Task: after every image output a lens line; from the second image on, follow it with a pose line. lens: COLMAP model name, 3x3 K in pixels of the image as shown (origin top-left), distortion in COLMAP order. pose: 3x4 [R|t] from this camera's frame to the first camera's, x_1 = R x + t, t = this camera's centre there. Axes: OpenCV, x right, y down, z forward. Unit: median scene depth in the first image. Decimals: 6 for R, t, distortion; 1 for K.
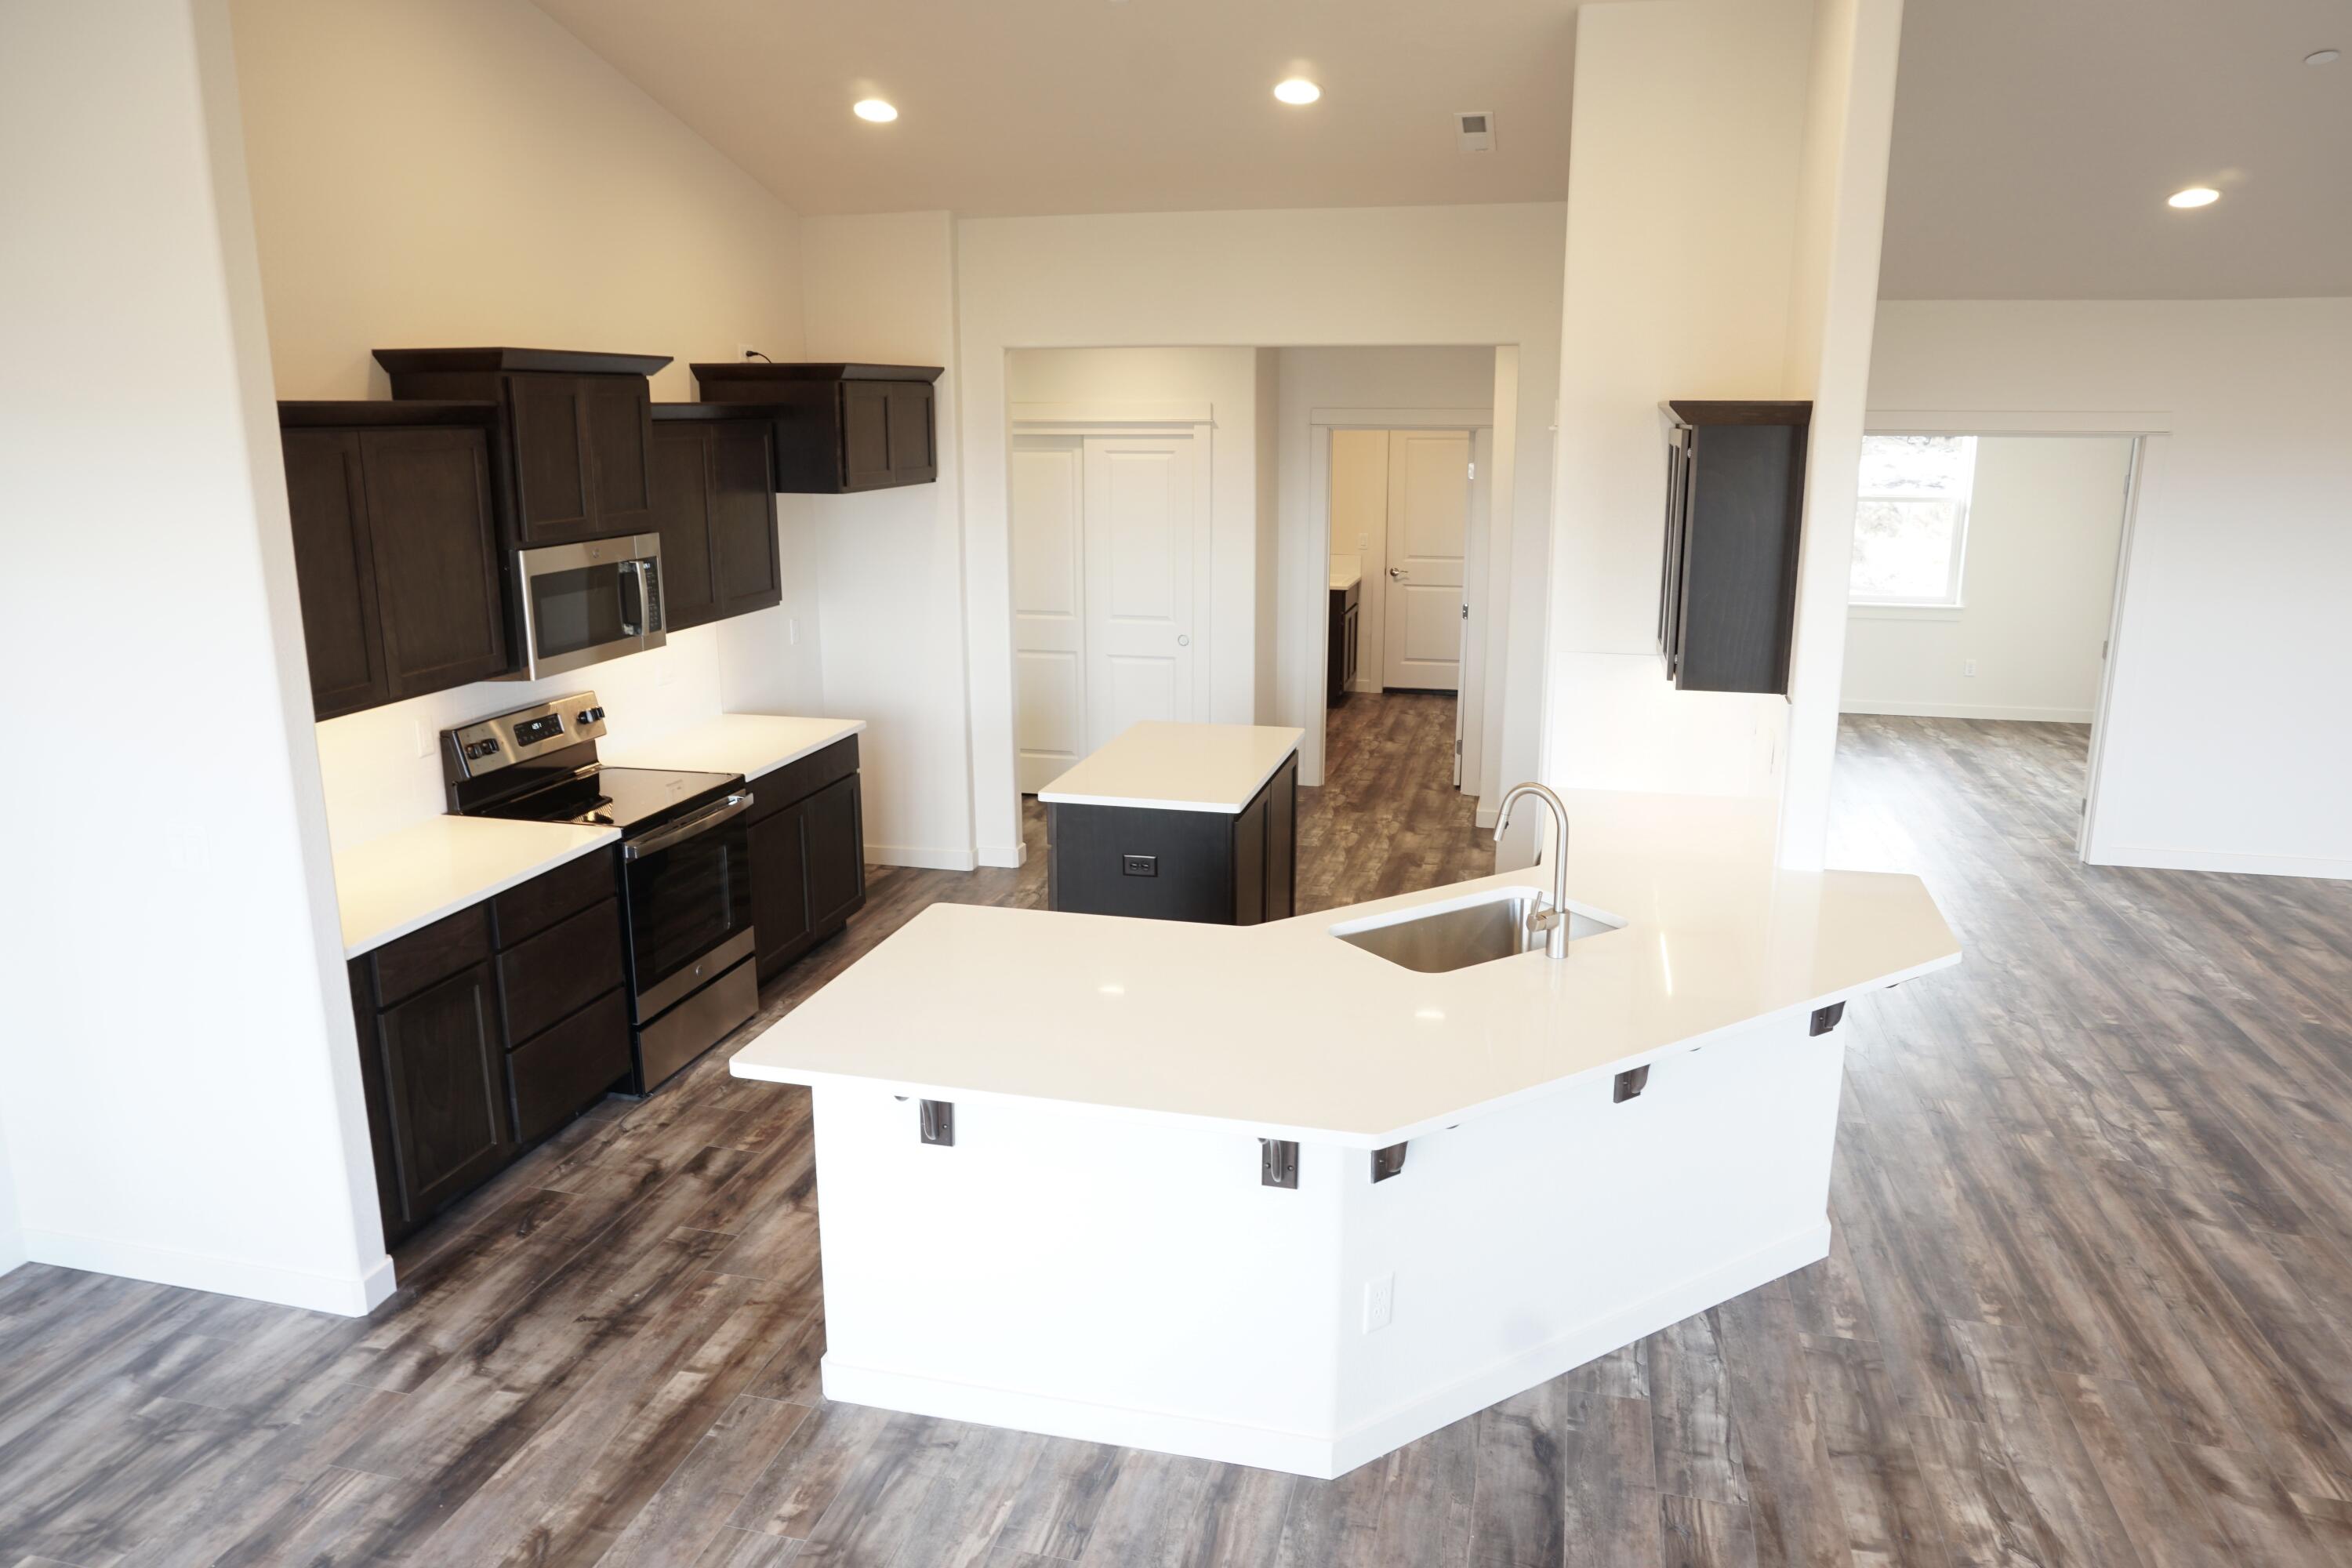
lens RADIAL K [[1573.9, 0, 1172.1], [0, 1573.9, 780.7], [0, 0, 1]] dist [-0.044758, 0.029516]
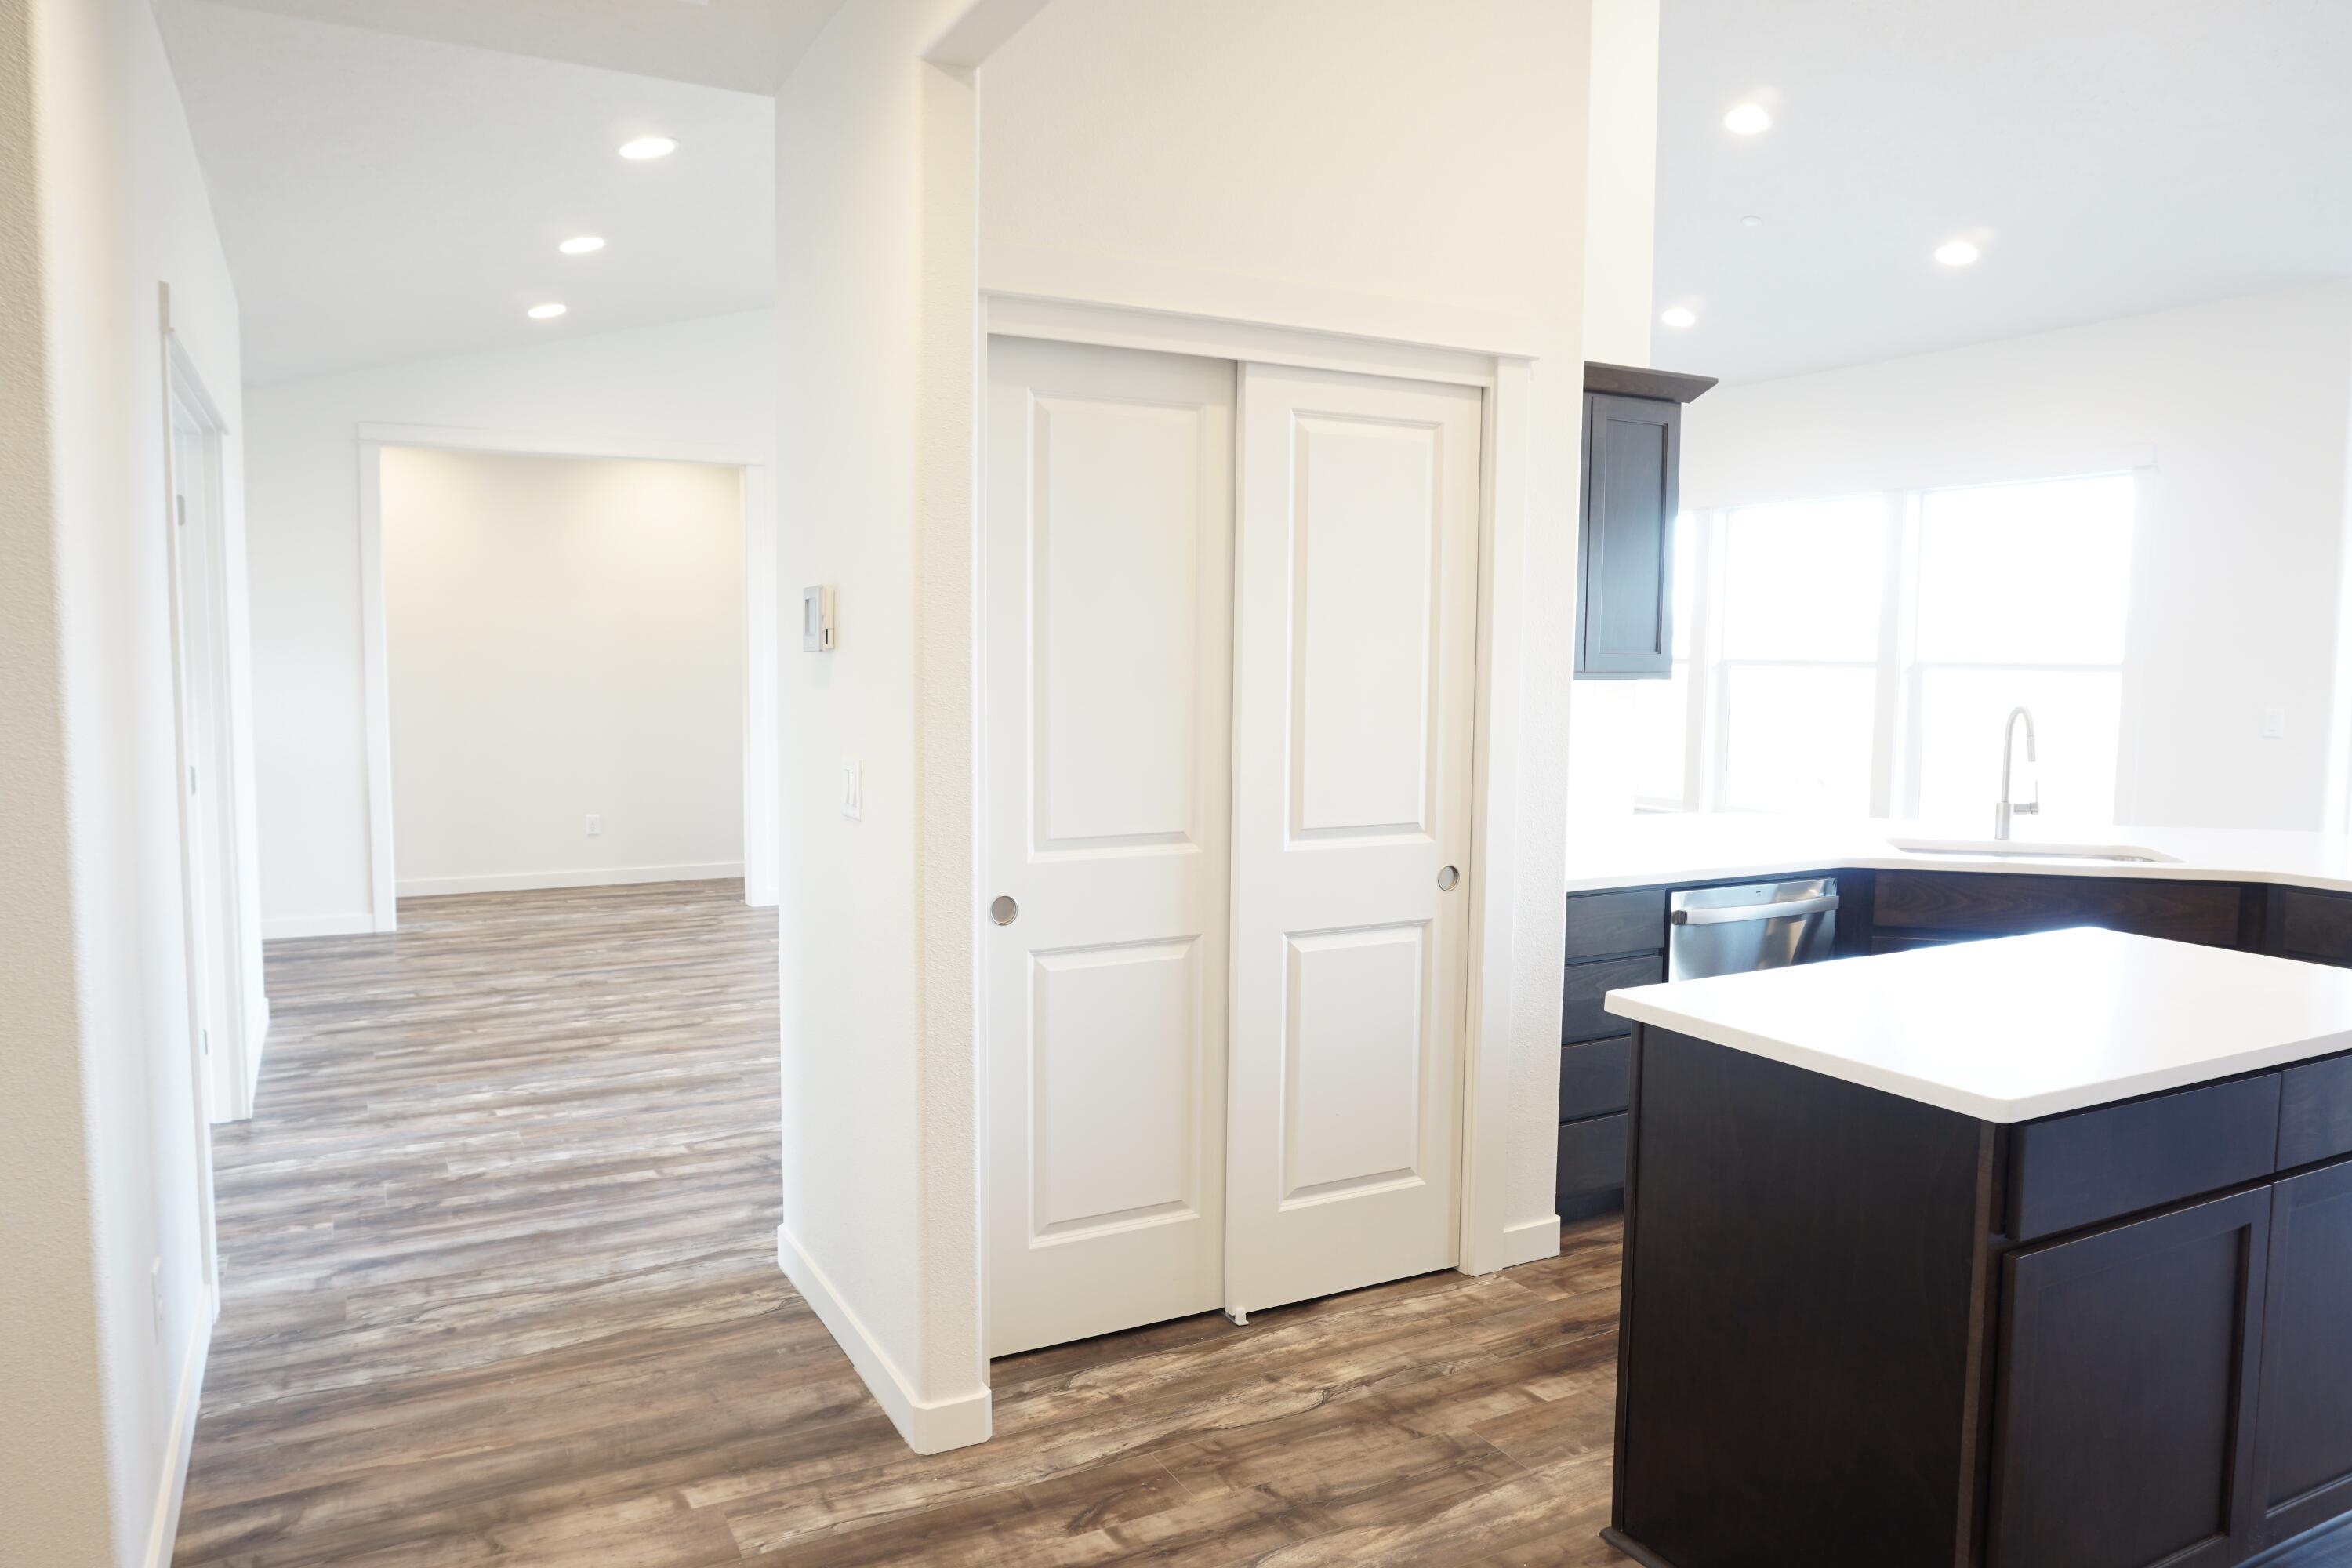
lens RADIAL K [[1573.9, 0, 1168.5], [0, 1573.9, 775.2], [0, 0, 1]] dist [-0.044758, 0.029516]
pose [[-0.666225, -0.061464, 0.743214, -0.168336], [0.164981, 0.959757, 0.227263, -0.243924], [-0.727273, 0.274024, -0.629273, 1.669540]]
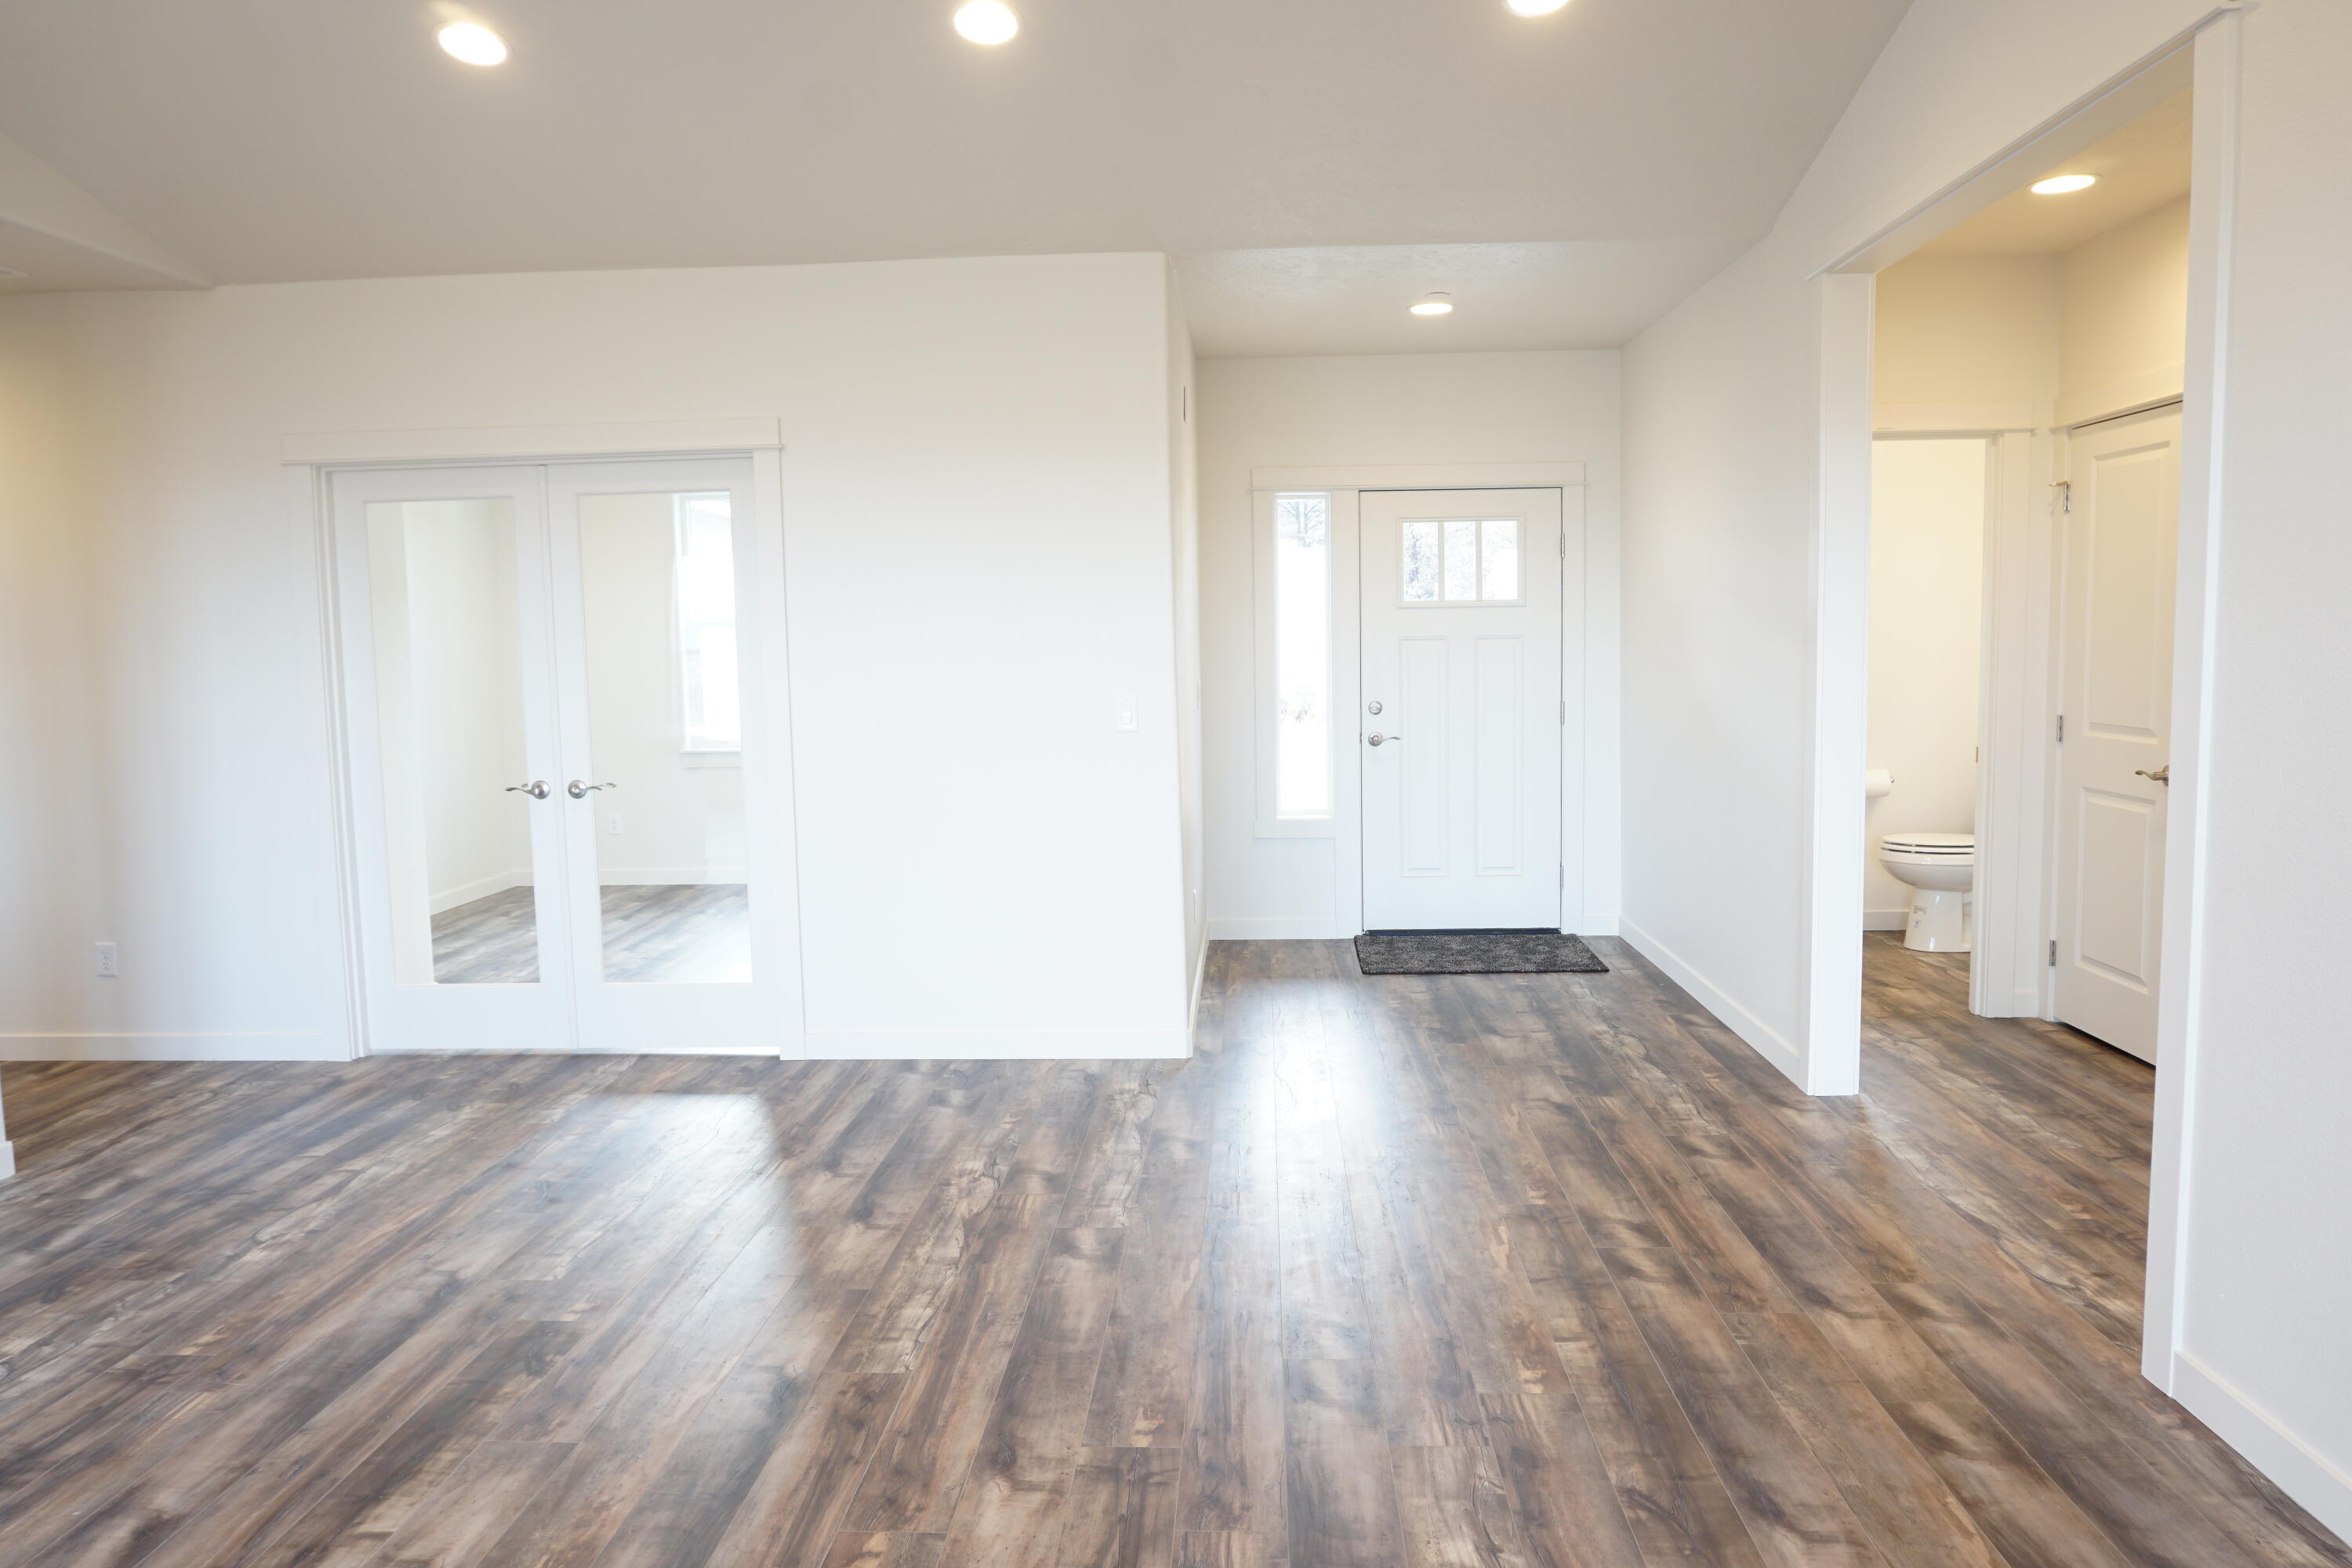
lens RADIAL K [[1573.9, 0, 1174.6], [0, 1573.9, 785.3], [0, 0, 1]] dist [-0.044758, 0.029516]
pose [[0.982387, -0.037732, 0.183007, 0.977464], [0.063208, 0.988767, -0.135440, 0.058762], [-0.175841, 0.144622, 0.973737, 0.412385]]
